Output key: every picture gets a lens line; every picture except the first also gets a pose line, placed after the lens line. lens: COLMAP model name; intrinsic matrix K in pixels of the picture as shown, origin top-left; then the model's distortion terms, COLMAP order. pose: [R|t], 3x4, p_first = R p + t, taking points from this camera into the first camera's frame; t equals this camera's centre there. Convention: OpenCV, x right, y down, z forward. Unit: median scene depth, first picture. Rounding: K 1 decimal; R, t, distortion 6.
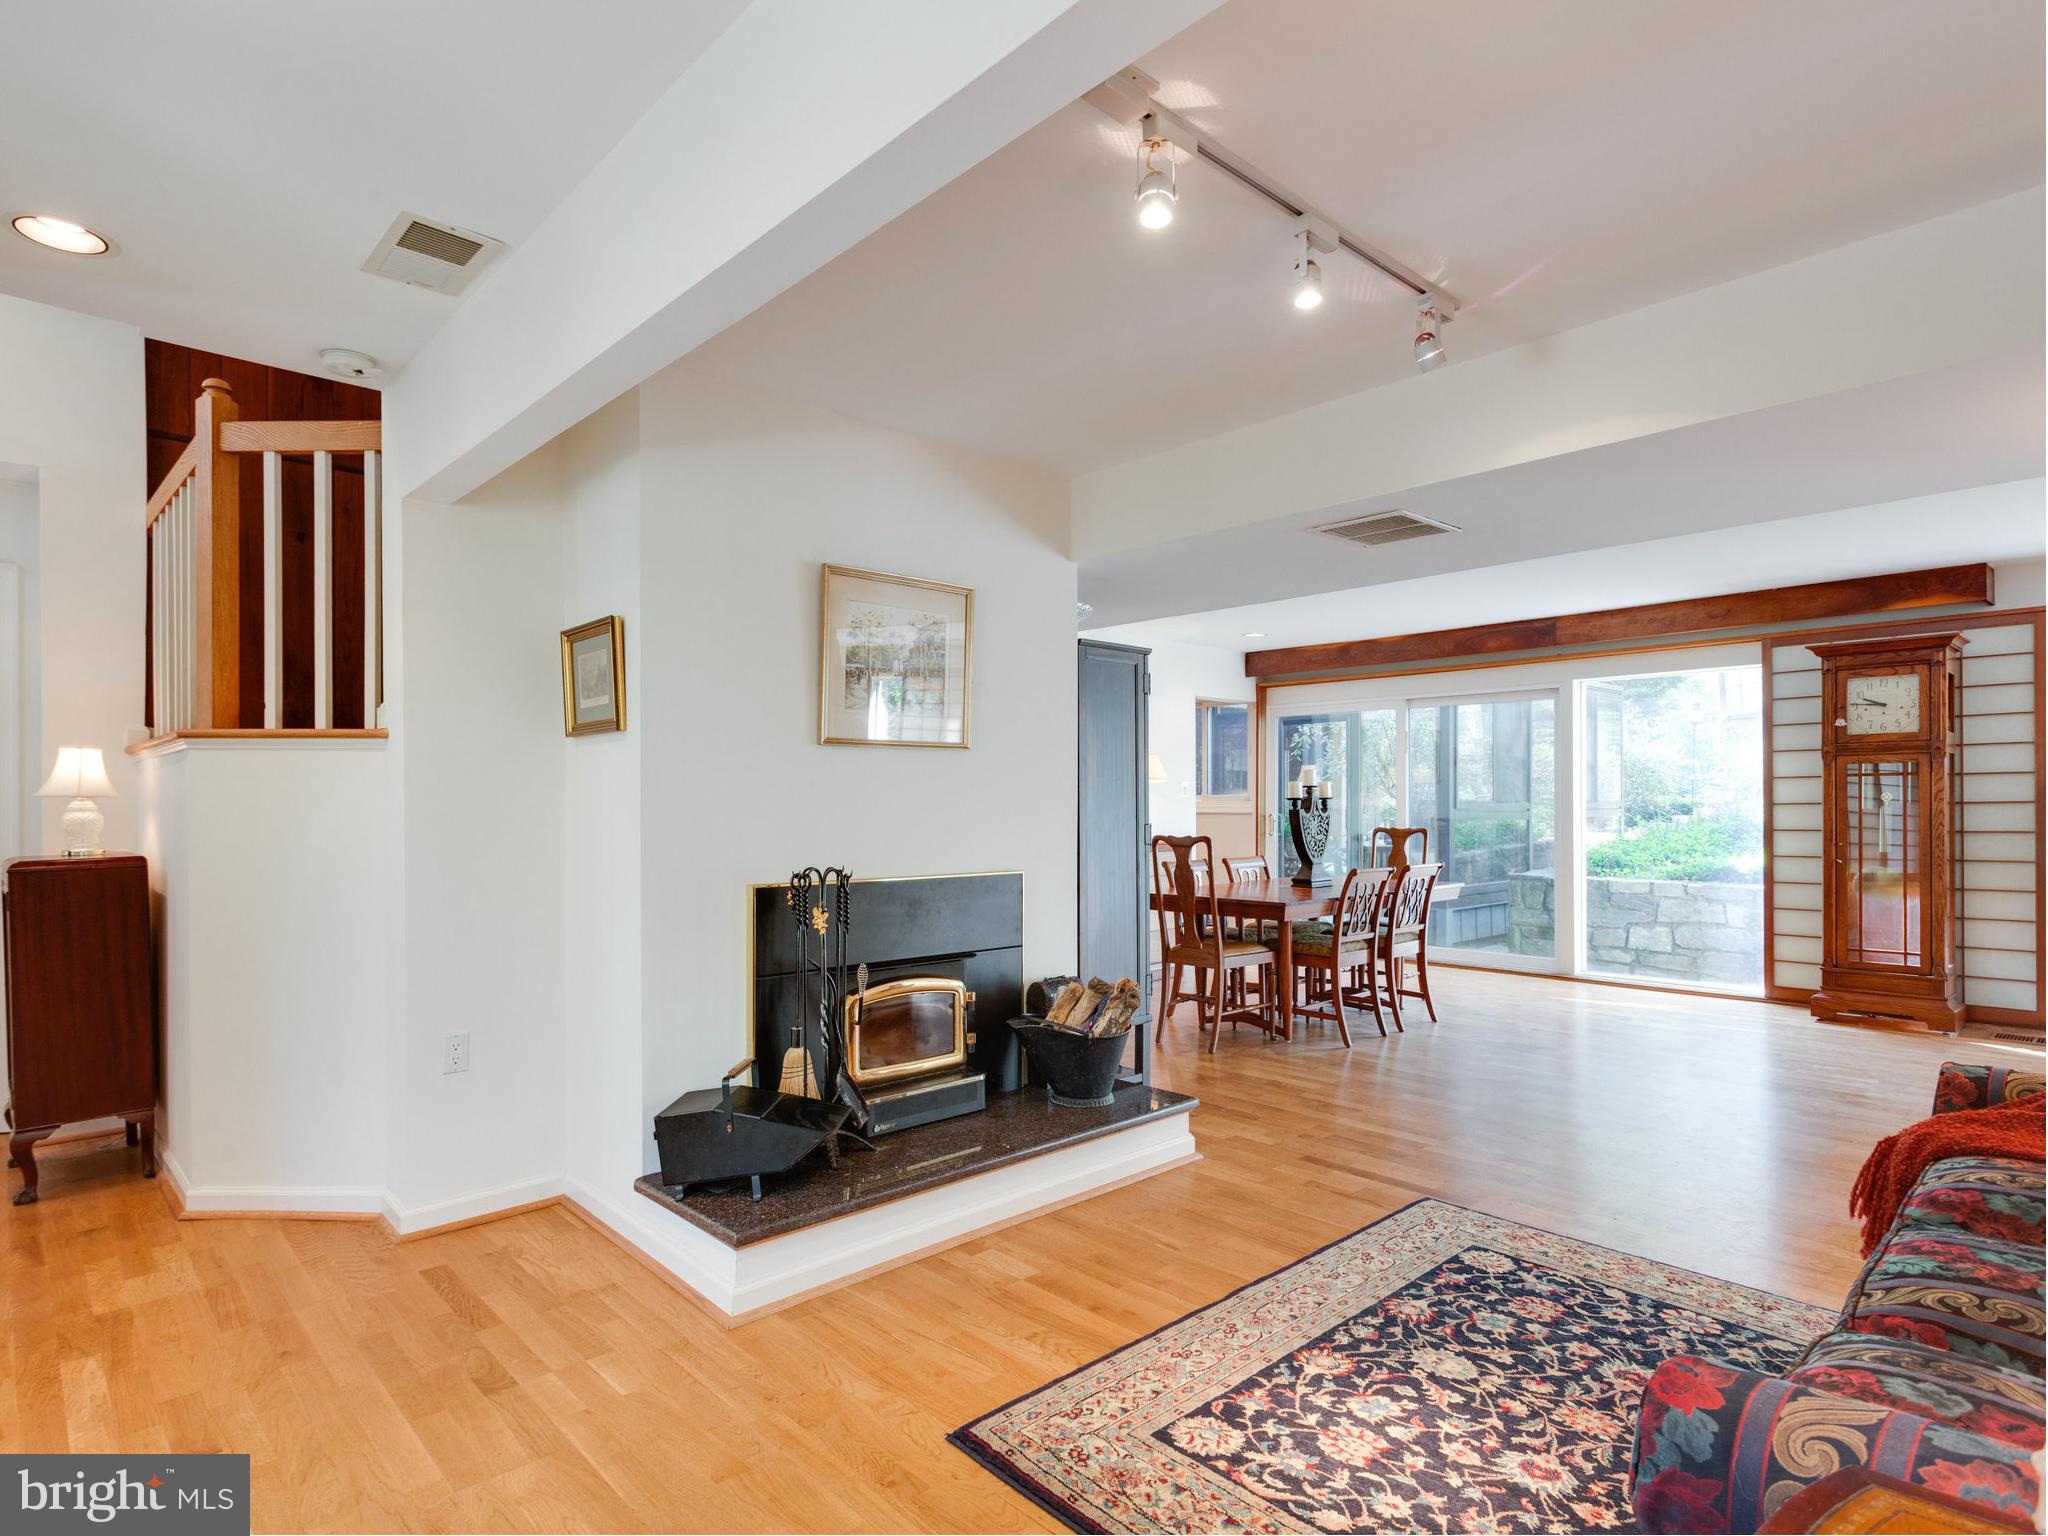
lens RADIAL K [[1100.0, 0, 1011.9], [0, 1100.0, 767.9], [0, 0, 1]] dist [0.003490, -0.002428]
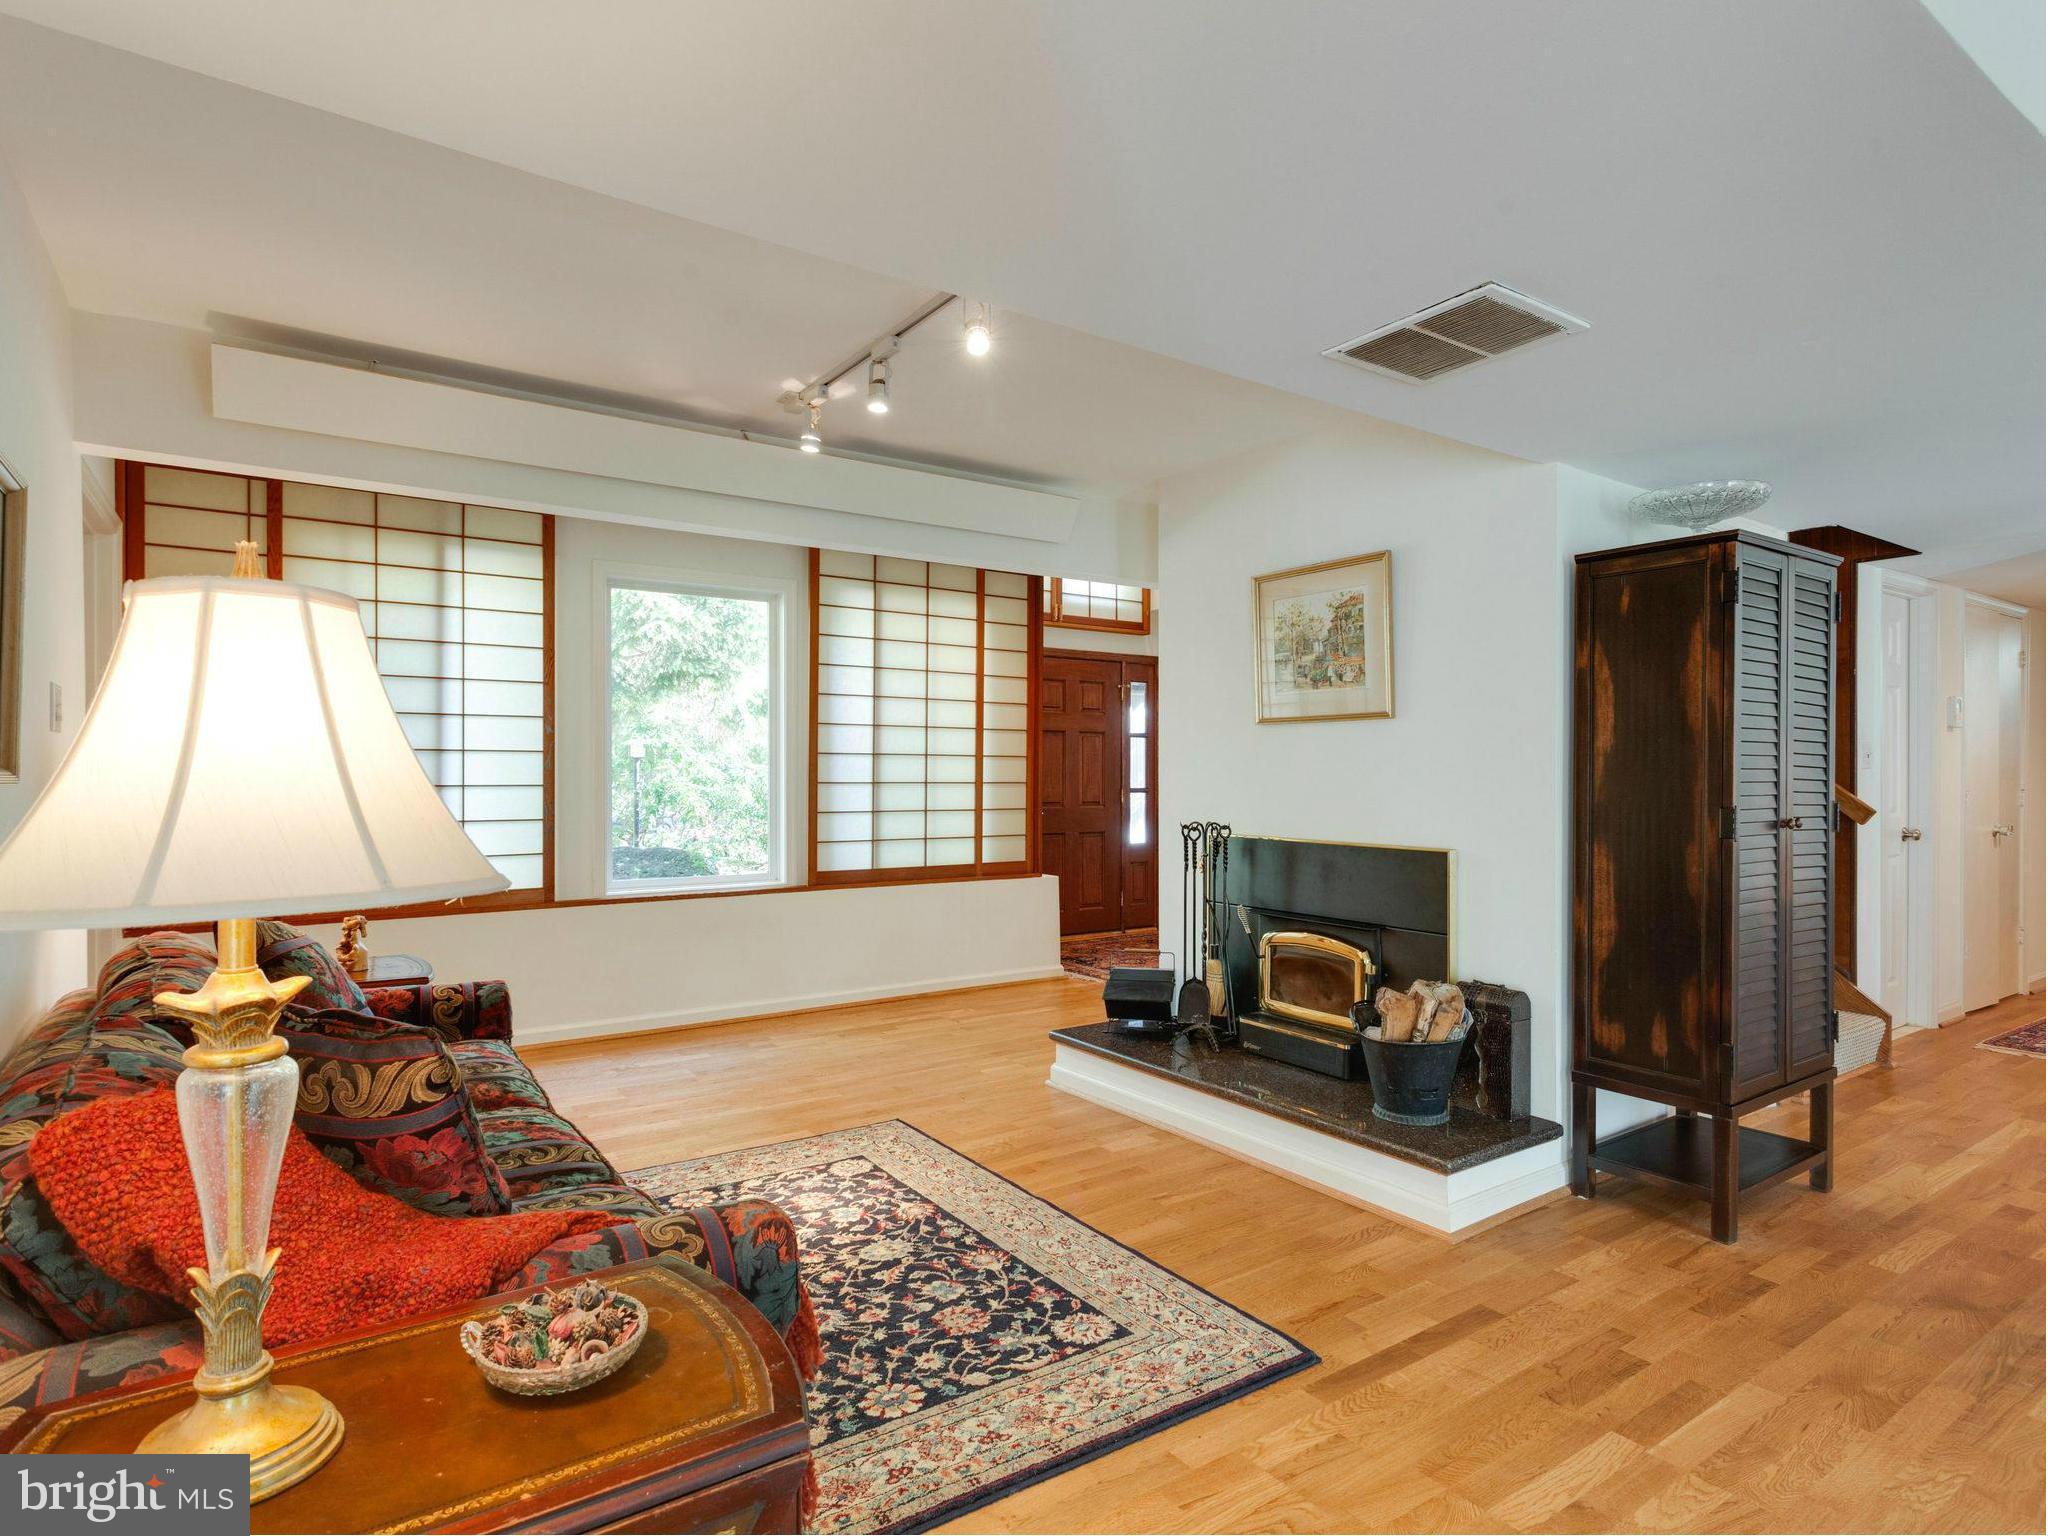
lens RADIAL K [[1100.0, 0, 1011.9], [0, 1100.0, 767.9], [0, 0, 1]] dist [0.003490, -0.002428]
pose [[-0.145639, 0.002416, -0.989335, 1.441286], [0.033262, 0.999444, -0.002456, 0.033740], [0.988778, -0.033265, -0.145638, 1.243038]]
